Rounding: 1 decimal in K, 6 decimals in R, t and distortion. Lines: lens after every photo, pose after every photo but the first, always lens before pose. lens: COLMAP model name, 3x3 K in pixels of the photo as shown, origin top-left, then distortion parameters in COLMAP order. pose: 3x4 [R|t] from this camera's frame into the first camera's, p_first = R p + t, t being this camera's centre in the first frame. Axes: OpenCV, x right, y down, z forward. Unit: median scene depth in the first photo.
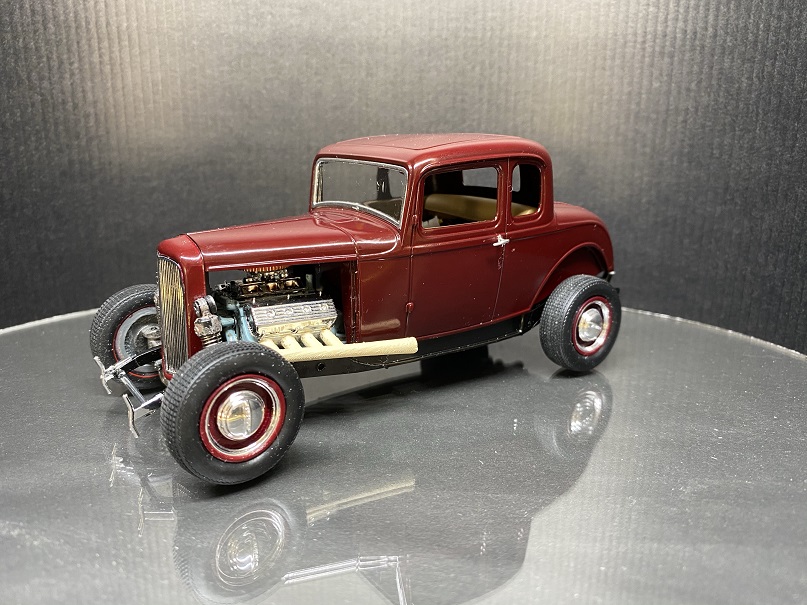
lens RADIAL K [[632.7, 0, 403.5], [0, 632.7, 302.5], [0, 0, 1]] dist [0.000782, 0.002192]
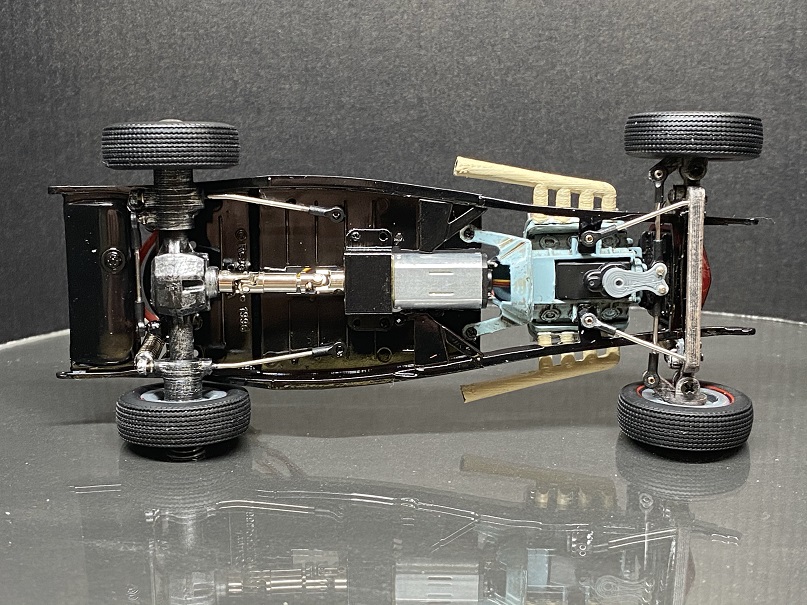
lens RADIAL K [[1212.5, 0, 403.5], [0, 1212.5, 302.5], [0, 0, 1]] dist [0.110300, -0.048066]
pose [[0.999874, -0.015237, 0.004444, -0.093091], [0.015314, 0.999721, -0.017960, 0.009053], [-0.004169, 0.018026, 0.999829, -0.427723]]
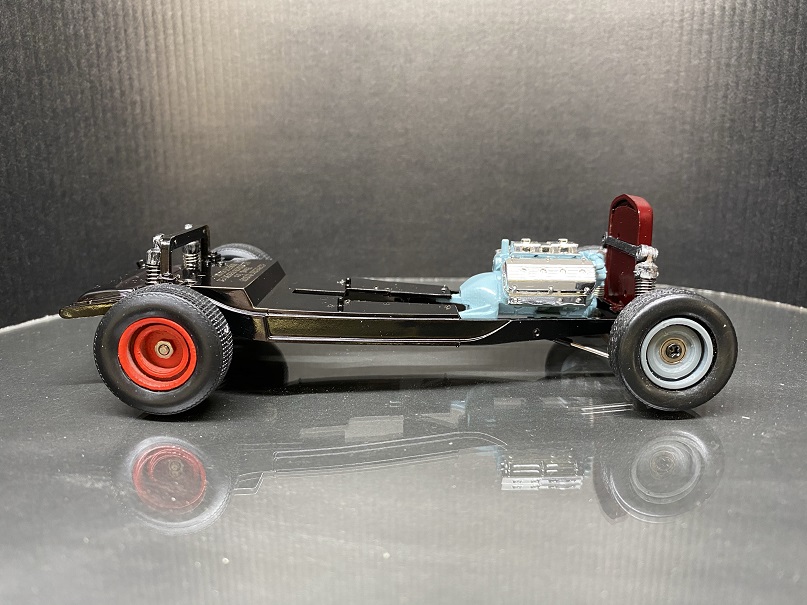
lens RADIAL K [[632.7, 0, 403.5], [0, 632.7, 302.5], [0, 0, 1]] dist [0.000782, 0.002192]
pose [[0.999741, -0.021983, 0.005906, -0.079701], [0.022139, 0.999370, -0.027752, 0.057203], [-0.005292, 0.027875, 0.999597, -0.000706]]
